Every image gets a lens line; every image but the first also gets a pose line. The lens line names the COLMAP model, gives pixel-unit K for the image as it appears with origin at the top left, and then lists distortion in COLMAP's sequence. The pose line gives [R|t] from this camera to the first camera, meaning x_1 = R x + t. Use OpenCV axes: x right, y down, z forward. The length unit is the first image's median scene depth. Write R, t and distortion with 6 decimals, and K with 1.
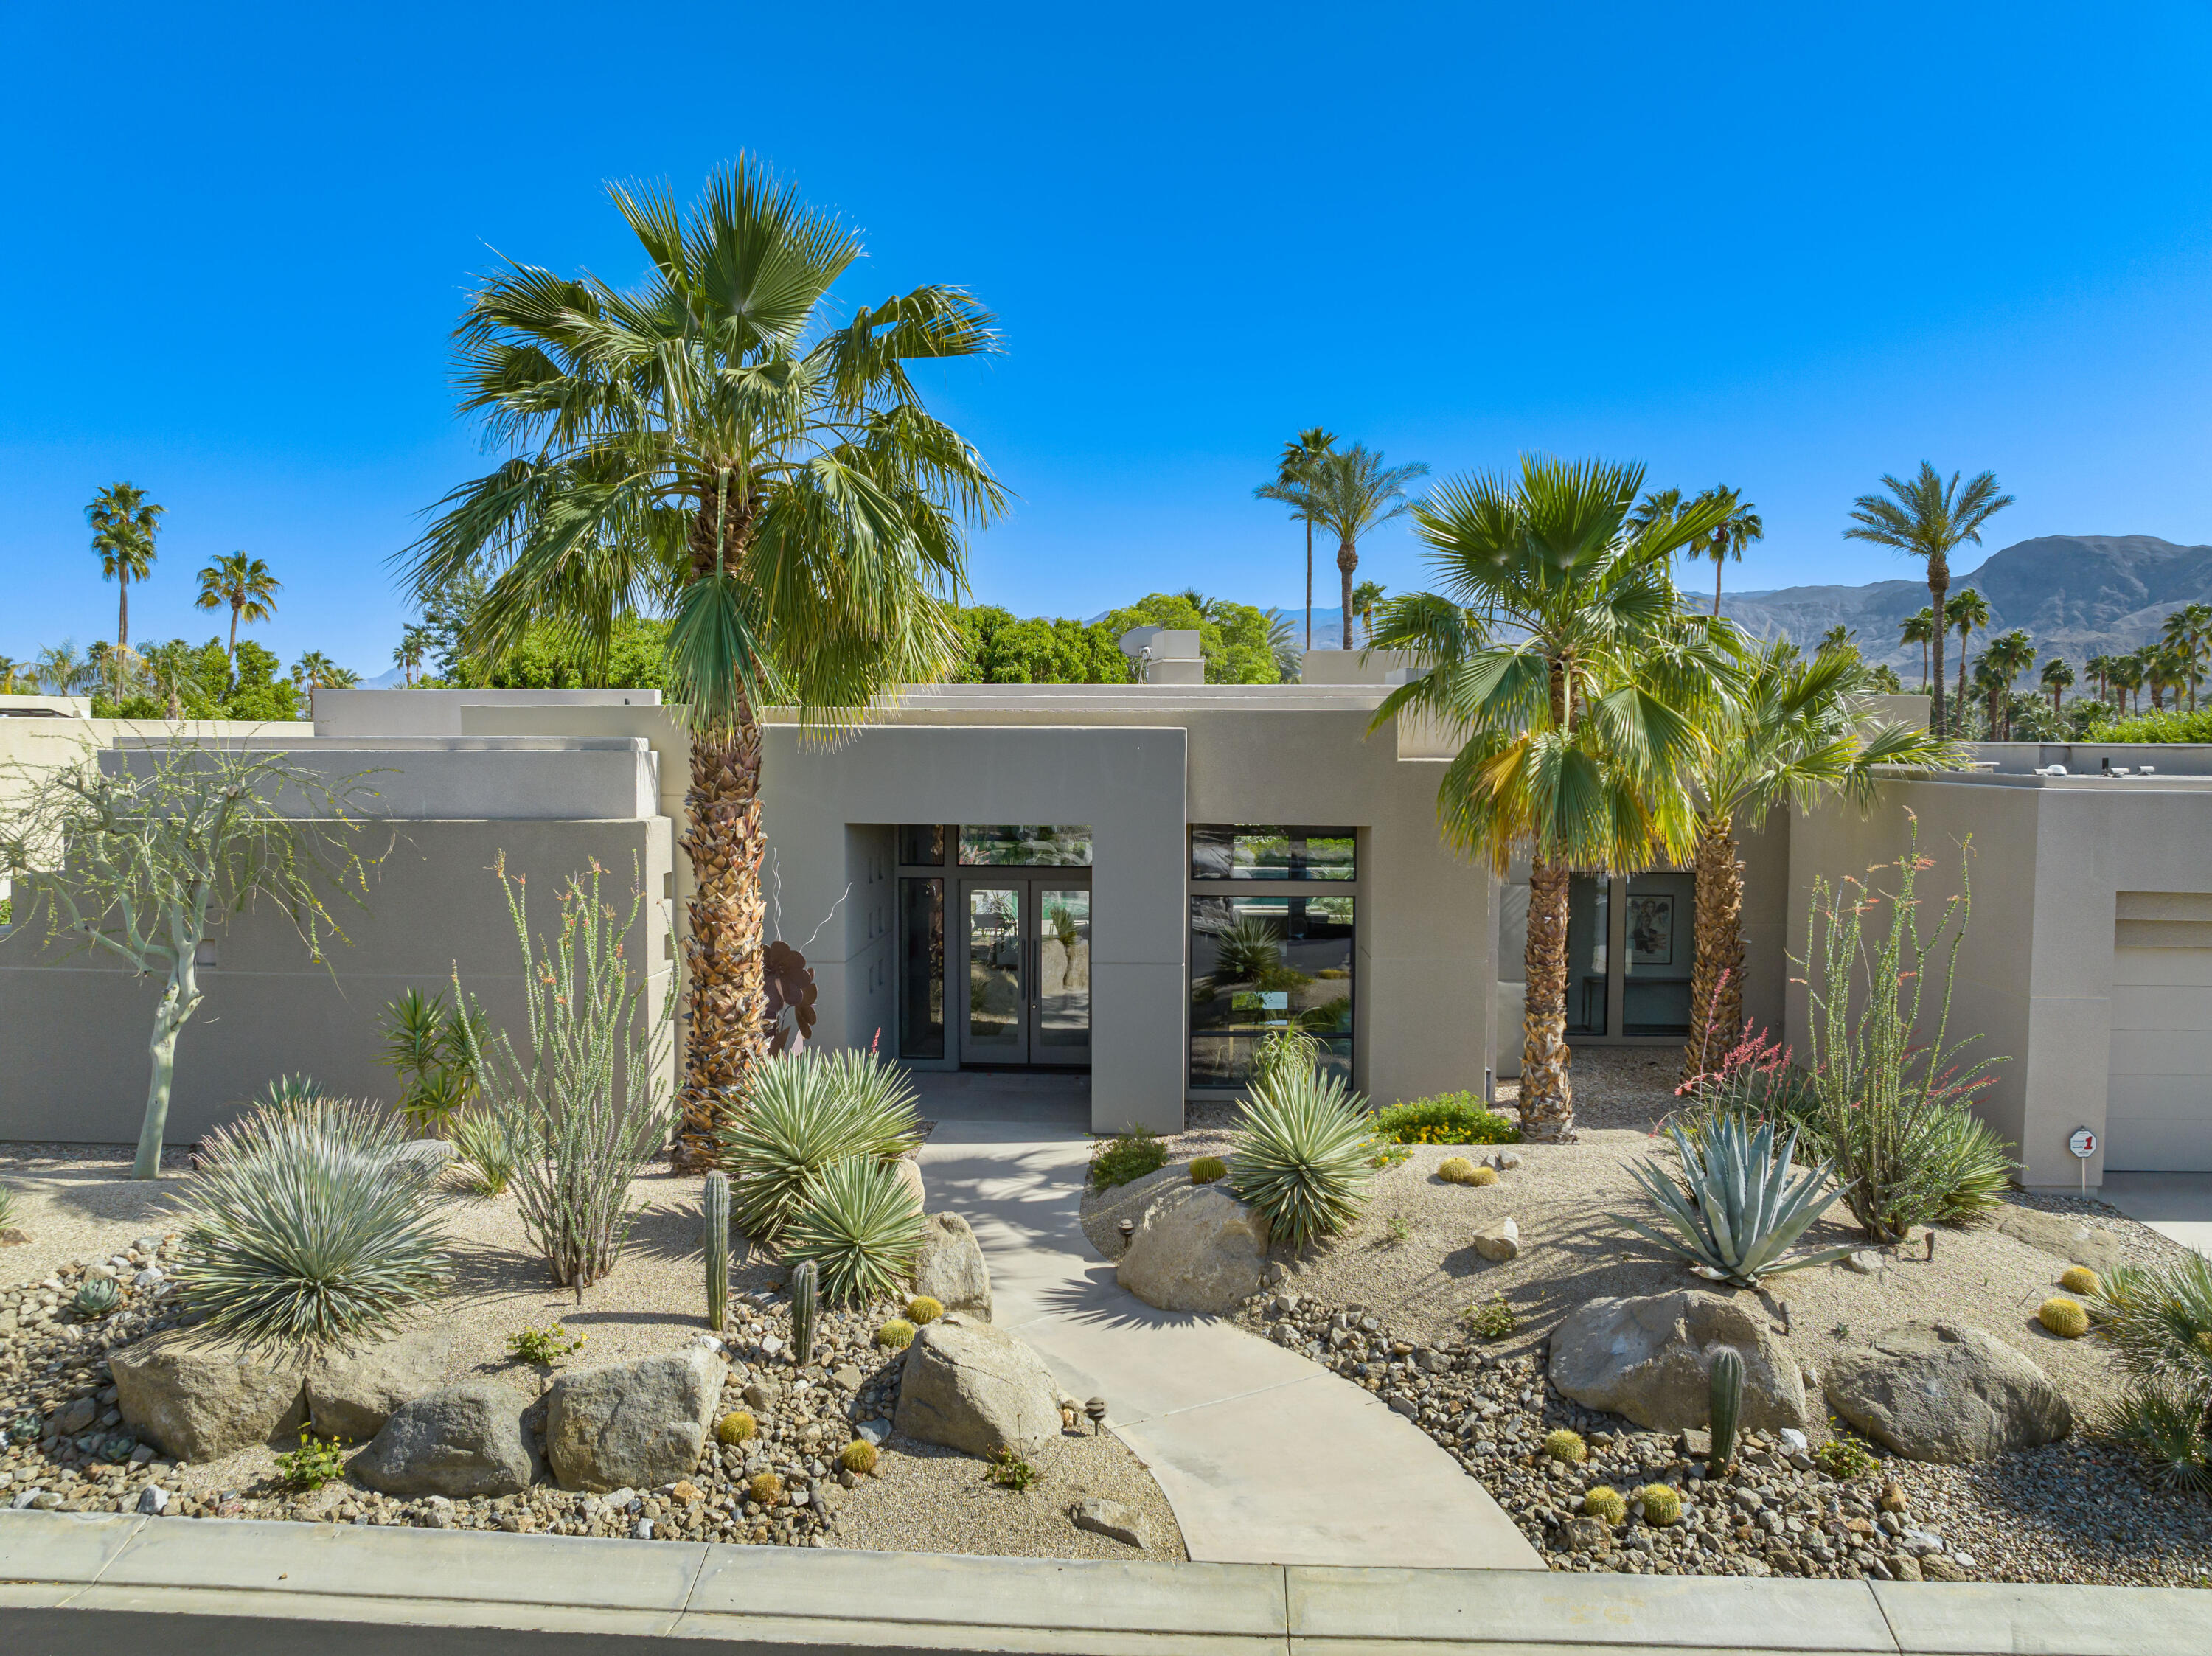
lens RADIAL K [[1551.6, 0, 1109.6], [0, 1551.6, 821.1], [0, 0, 1]] dist [-0.055602, 0.030278]
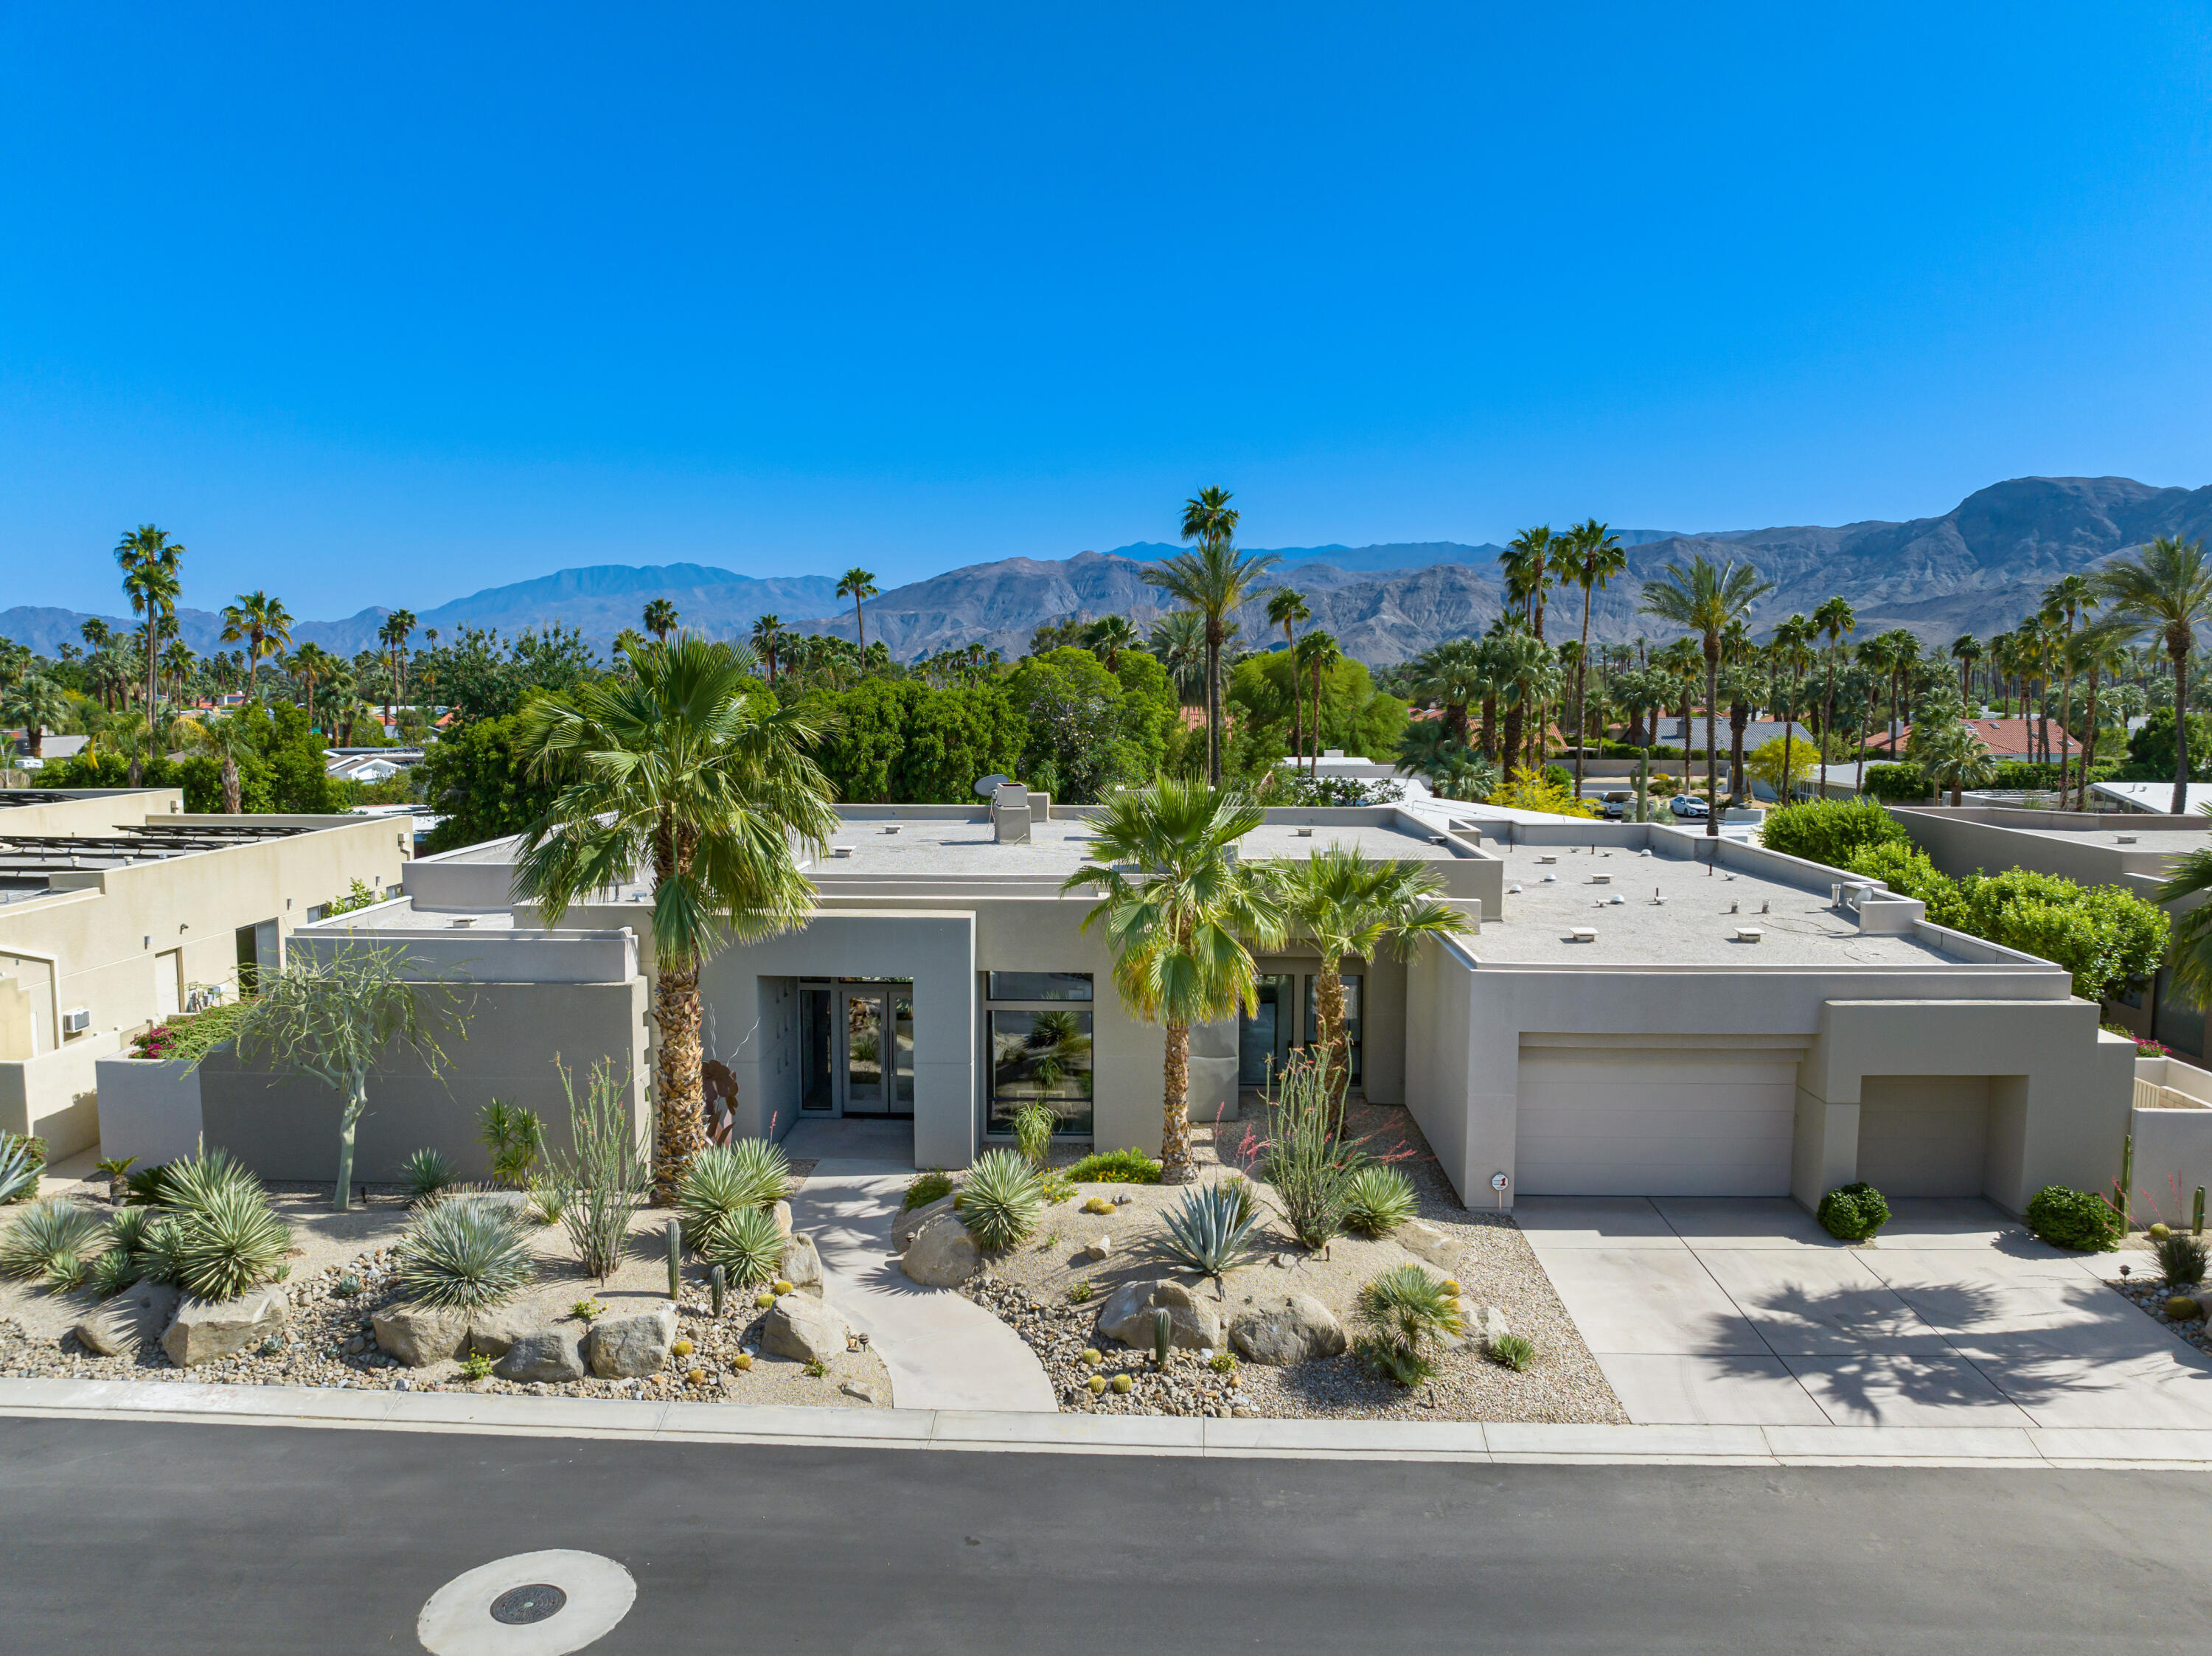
lens RADIAL K [[1544.9, 0, 1102.7], [0, 1544.9, 826.6], [0, 0, 1]] dist [-0.036360, -0.005942]
pose [[0.999949, -0.003633, 0.009432, 0.297022], [0.003243, 0.999154, 0.041008, -0.378572], [-0.009573, -0.040975, 0.999114, -1.010686]]
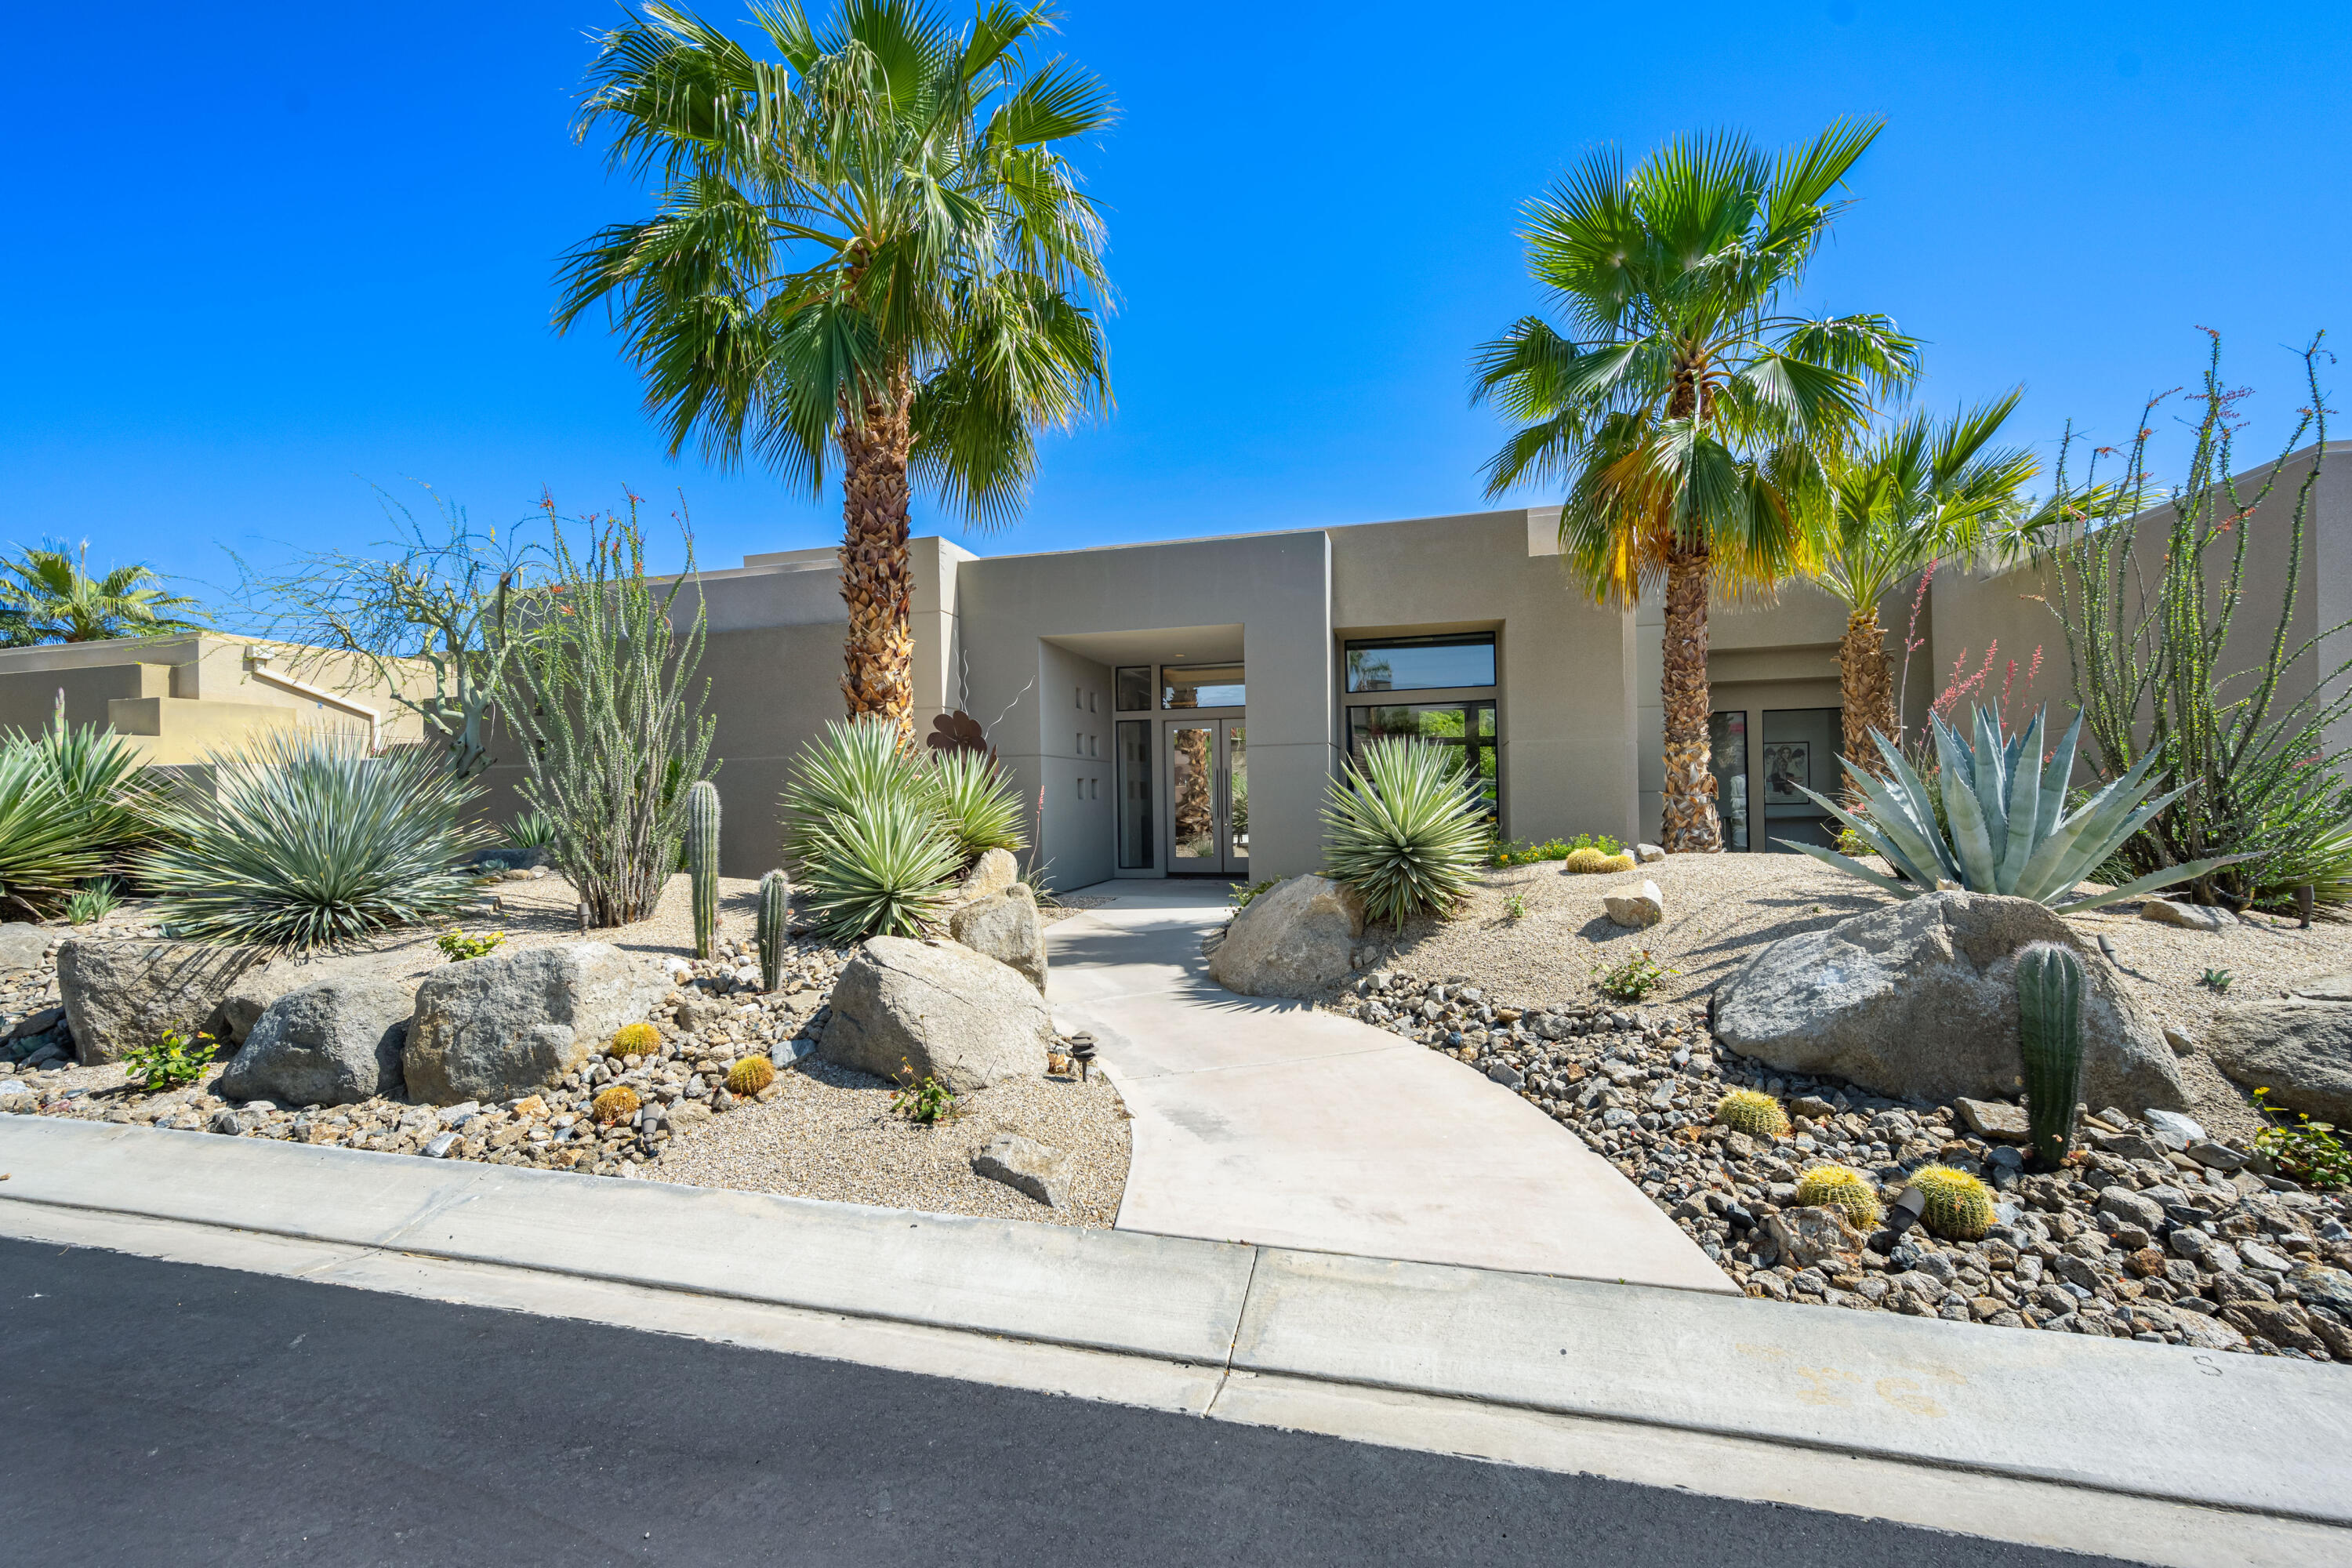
lens RADIAL K [[956.9, 0, 1180.9], [0, 956.9, 793.6], [0, 0, 1]] dist [0.002282, 0.000619]
pose [[0.978286, -0.024470, -0.205811, 0.149030], [0.012535, 0.998174, -0.059094, 0.295023], [0.206881, 0.055231, 0.976806, 0.550837]]
